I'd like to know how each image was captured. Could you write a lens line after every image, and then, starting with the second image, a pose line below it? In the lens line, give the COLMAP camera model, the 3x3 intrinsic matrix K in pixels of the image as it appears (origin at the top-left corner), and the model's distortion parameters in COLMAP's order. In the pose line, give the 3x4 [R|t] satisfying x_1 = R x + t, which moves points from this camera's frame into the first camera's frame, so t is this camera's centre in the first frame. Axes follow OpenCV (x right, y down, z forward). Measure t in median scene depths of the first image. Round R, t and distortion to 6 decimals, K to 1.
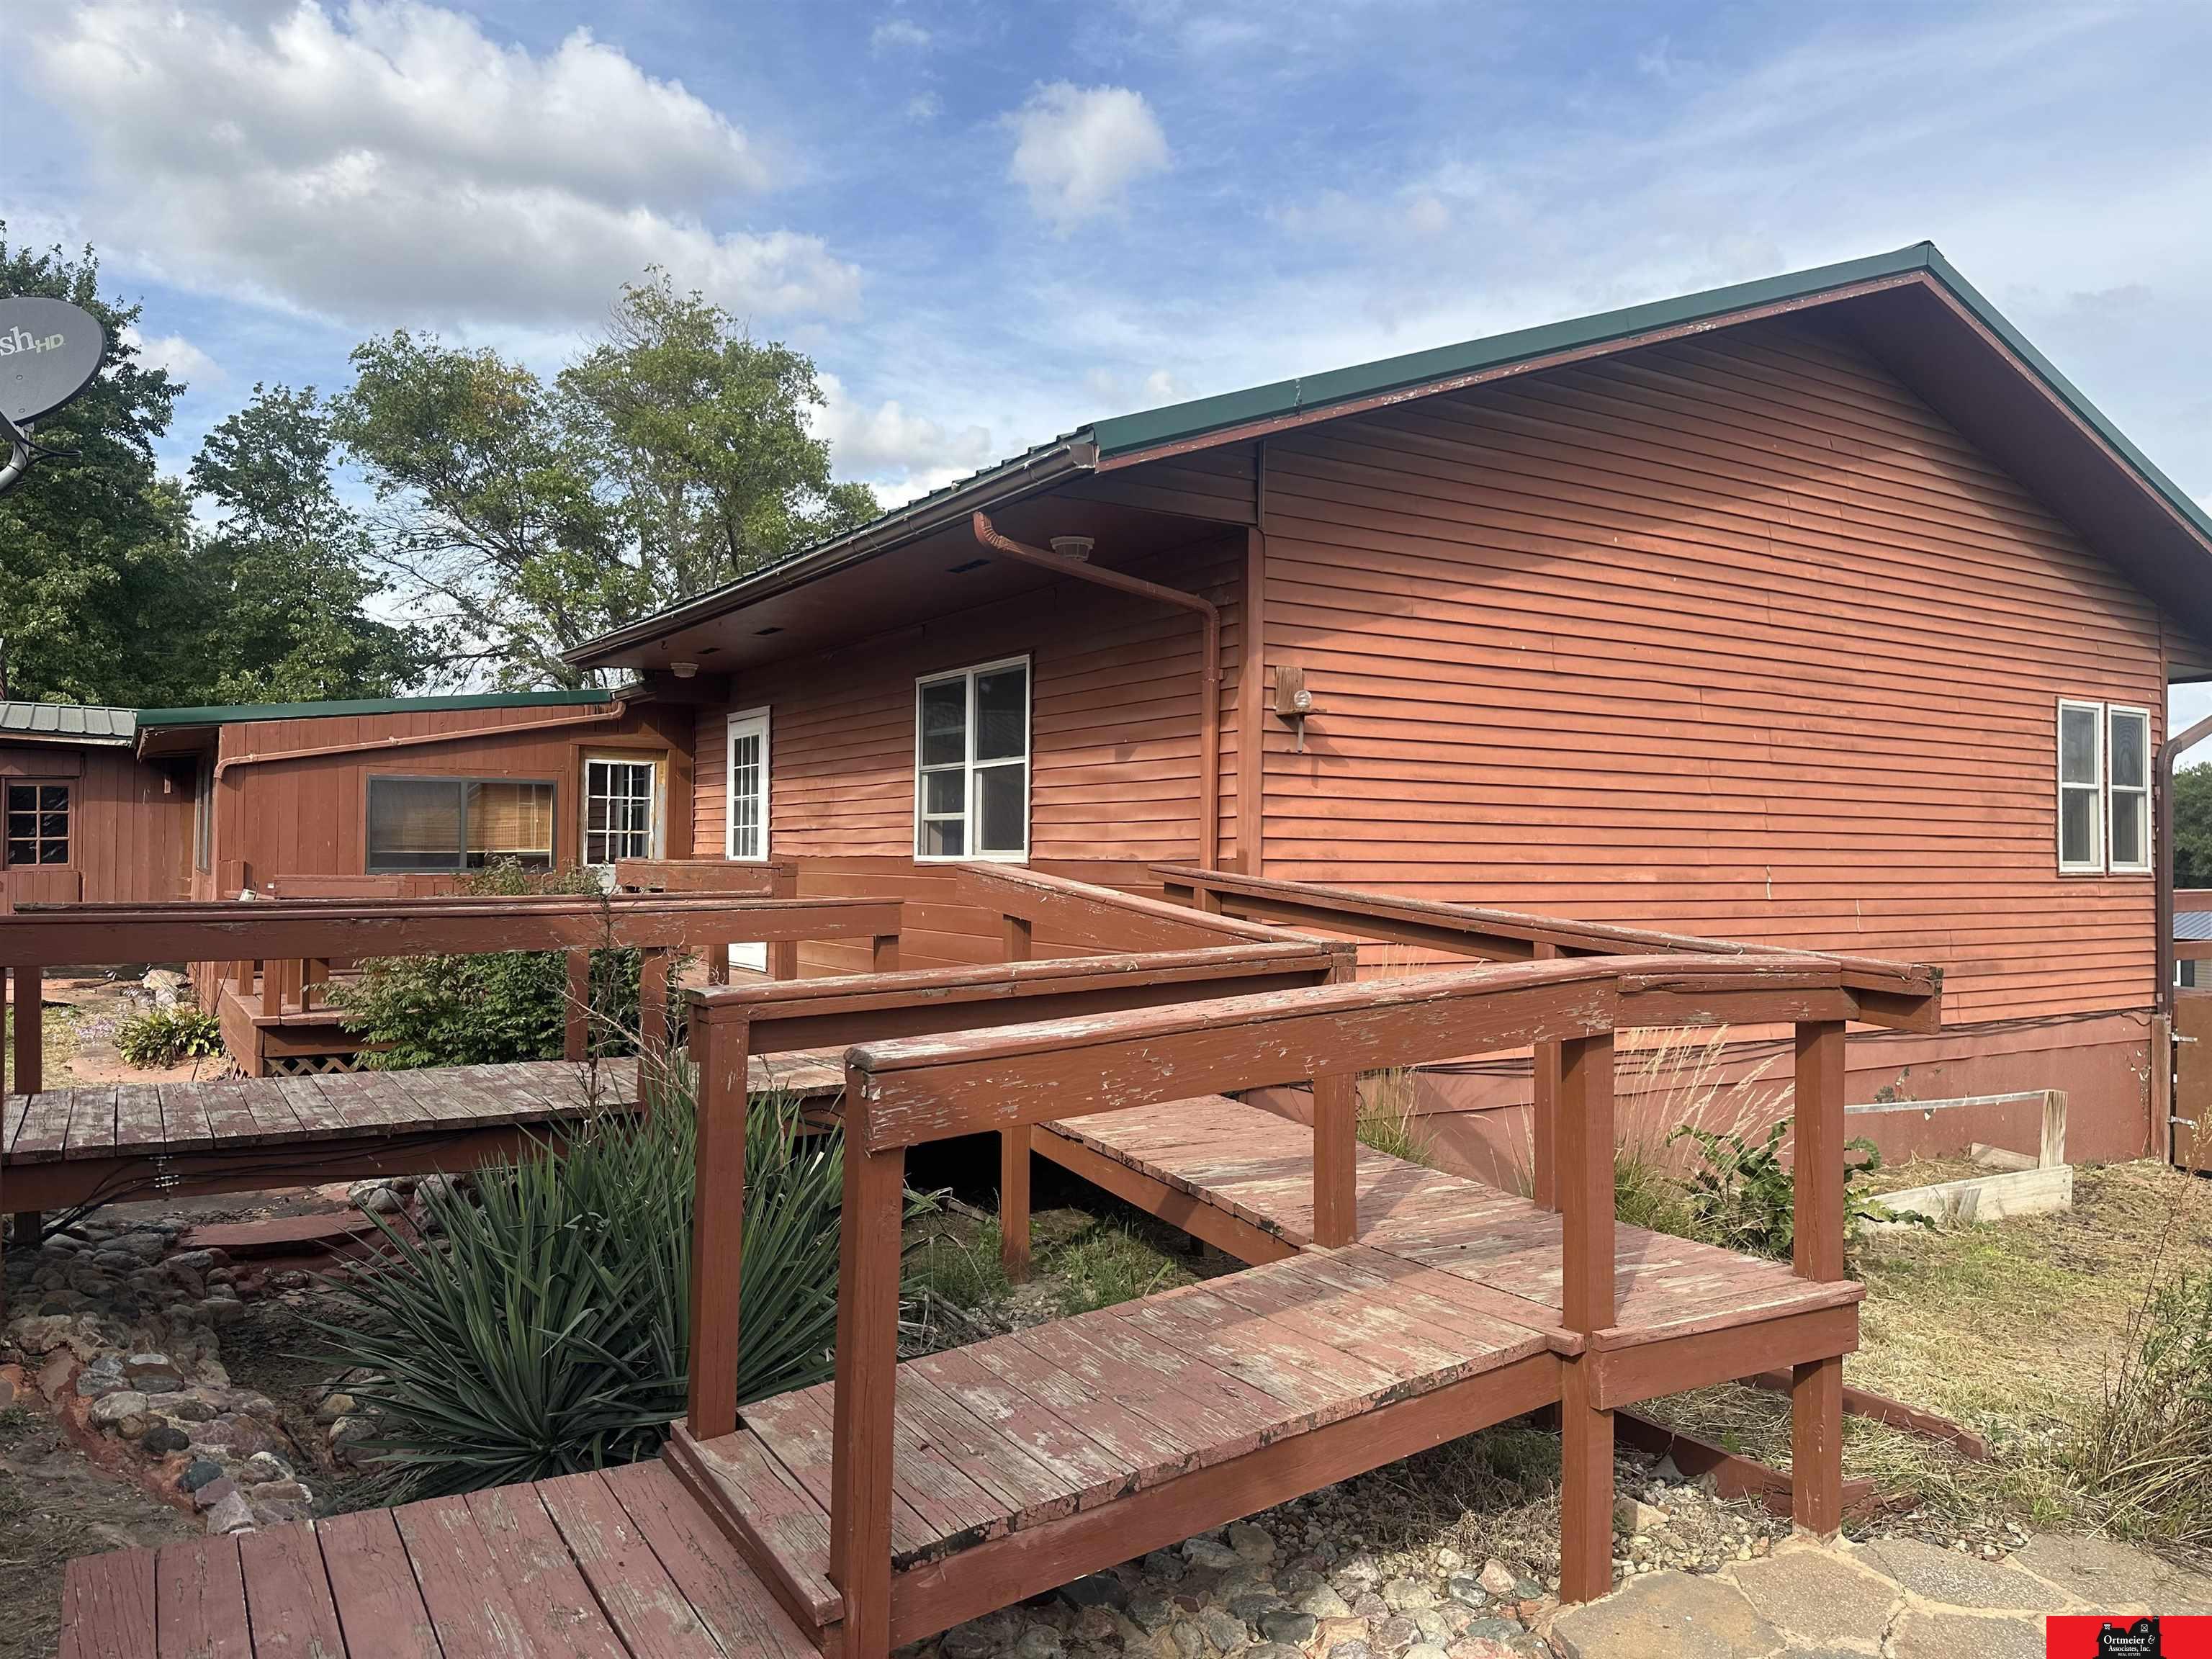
lens RADIAL K [[1538.7, 0, 1113.0], [0, 1538.7, 817.9], [0, 0, 1]] dist [0.099642, -0.140028]
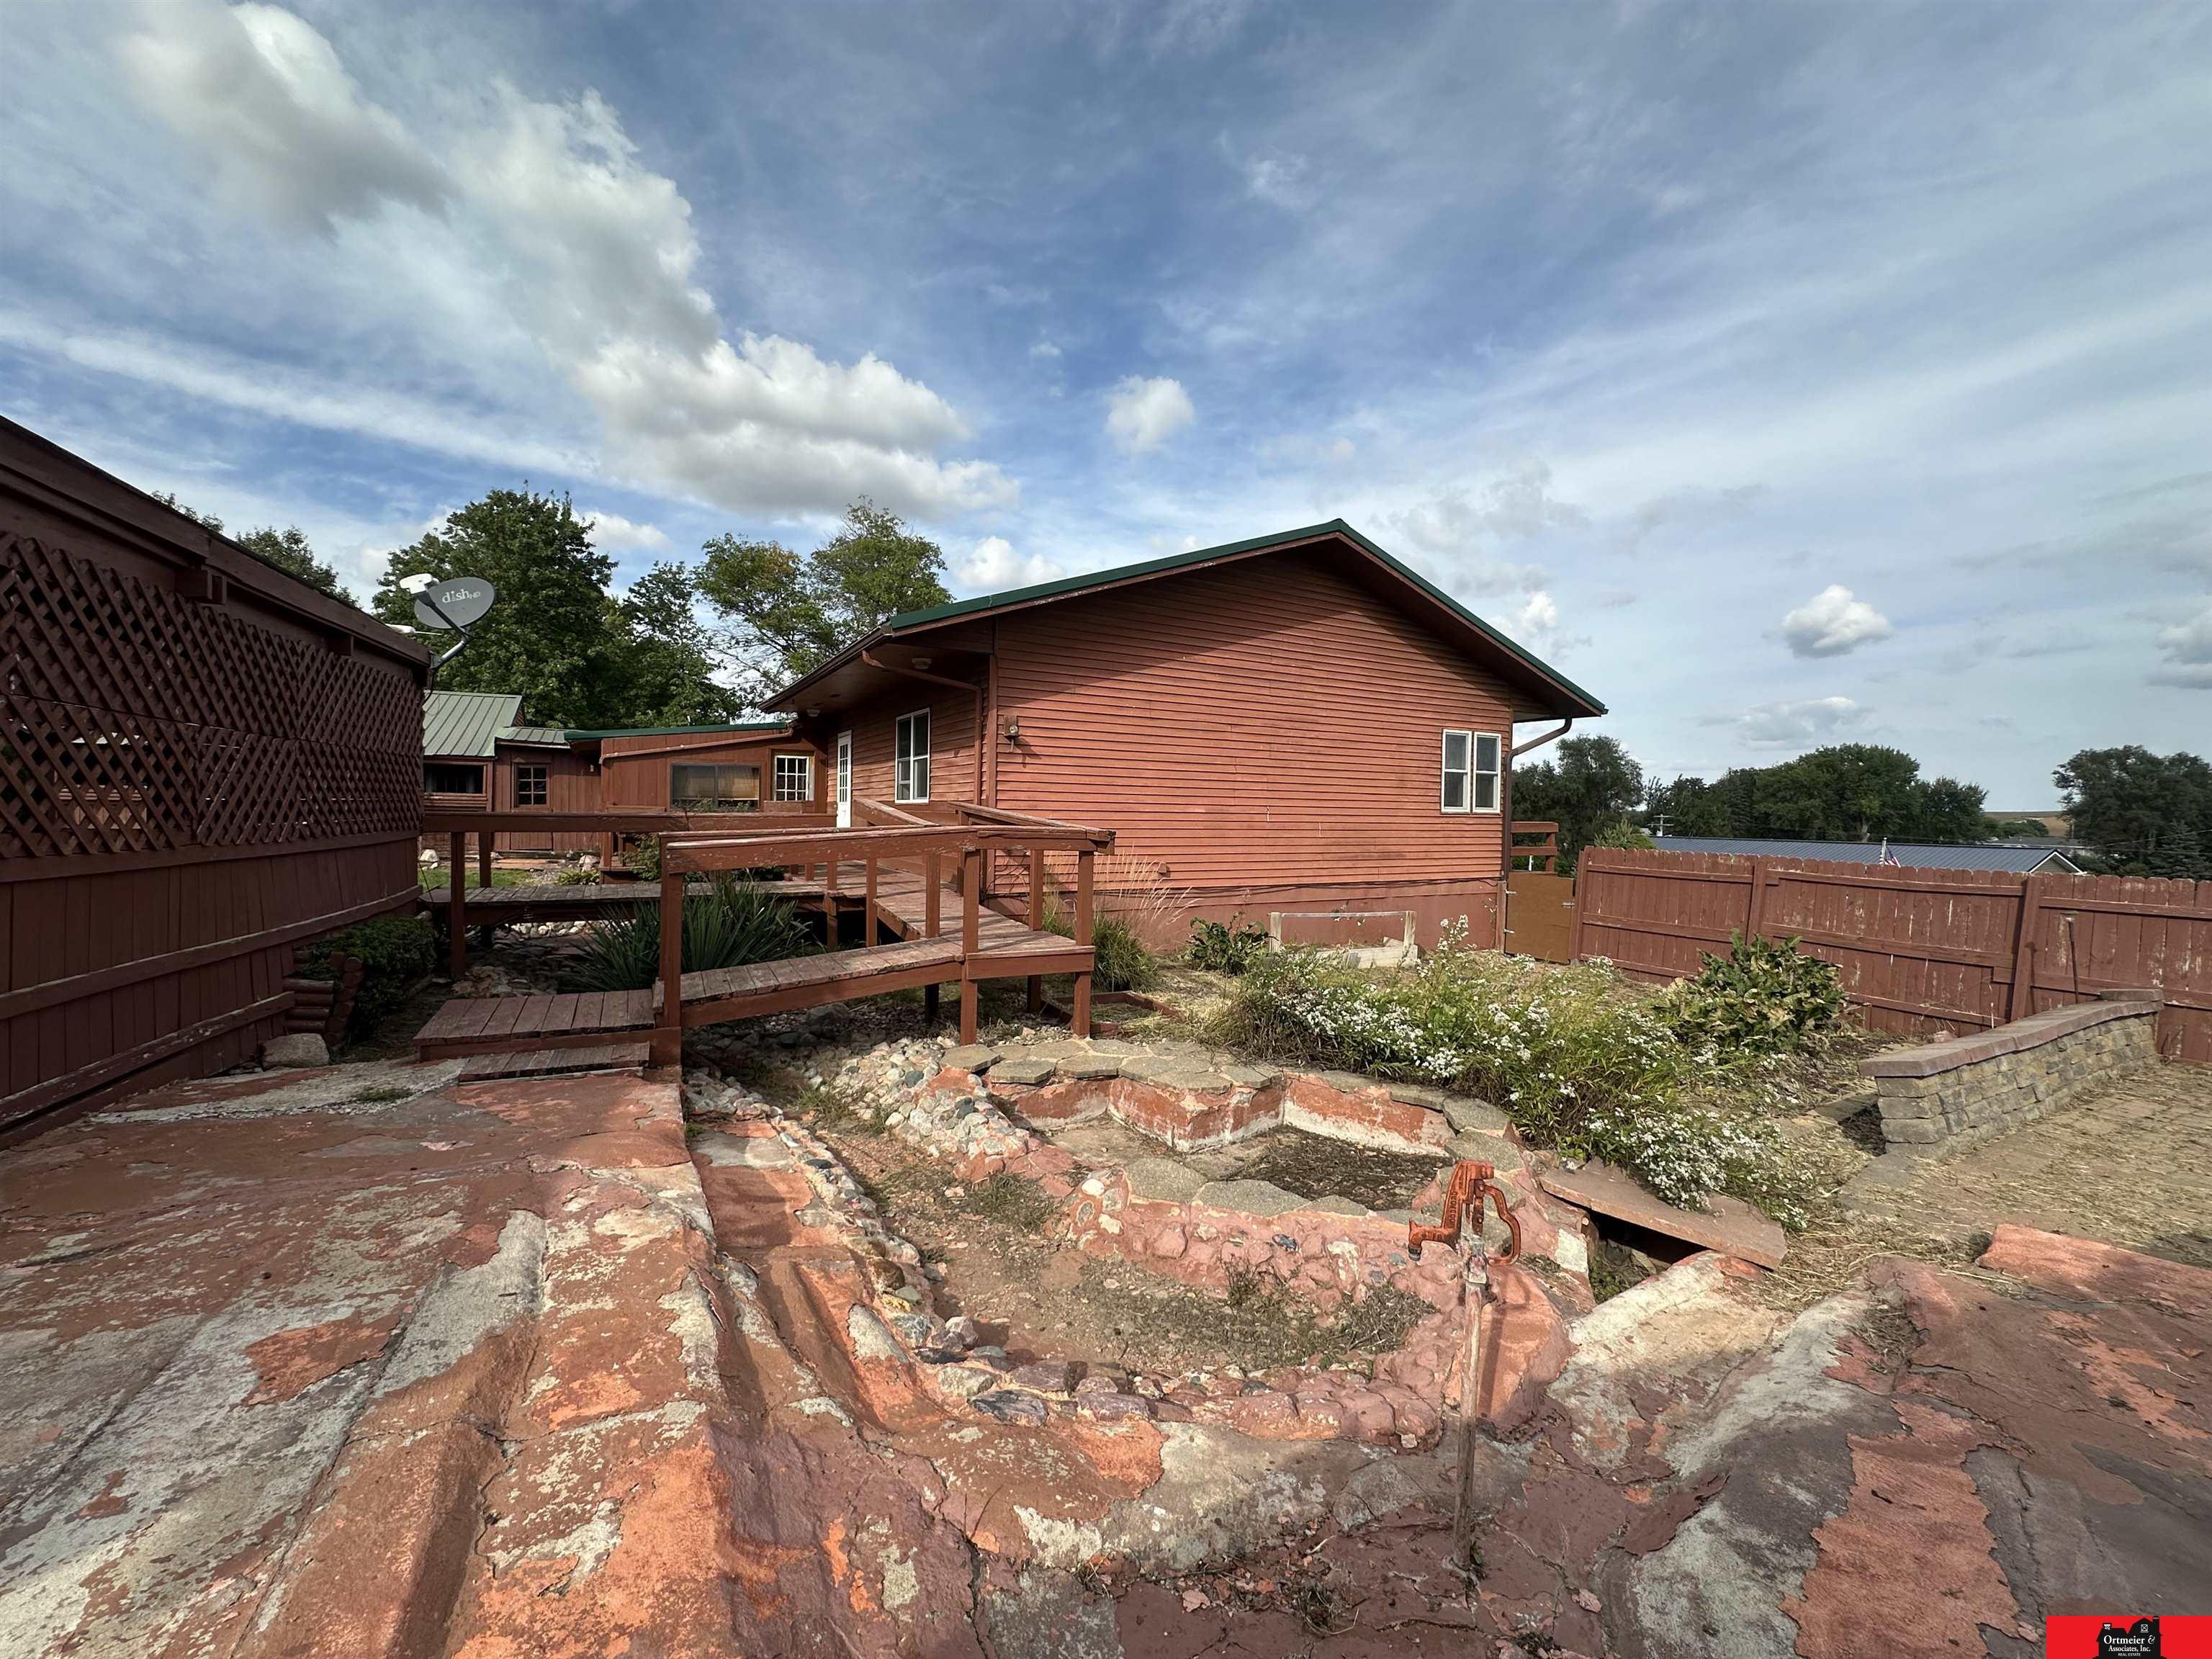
lens RADIAL K [[883.8, 0, 1113.7], [0, 883.8, 822.4], [0, 0, 1]] dist [-0.001053, -0.000448]
pose [[0.998569, 0.007247, -0.052981, 0.212950], [-0.005341, 0.999336, 0.036034, 0.007899], [0.053207, -0.035699, 0.997945, -0.196645]]
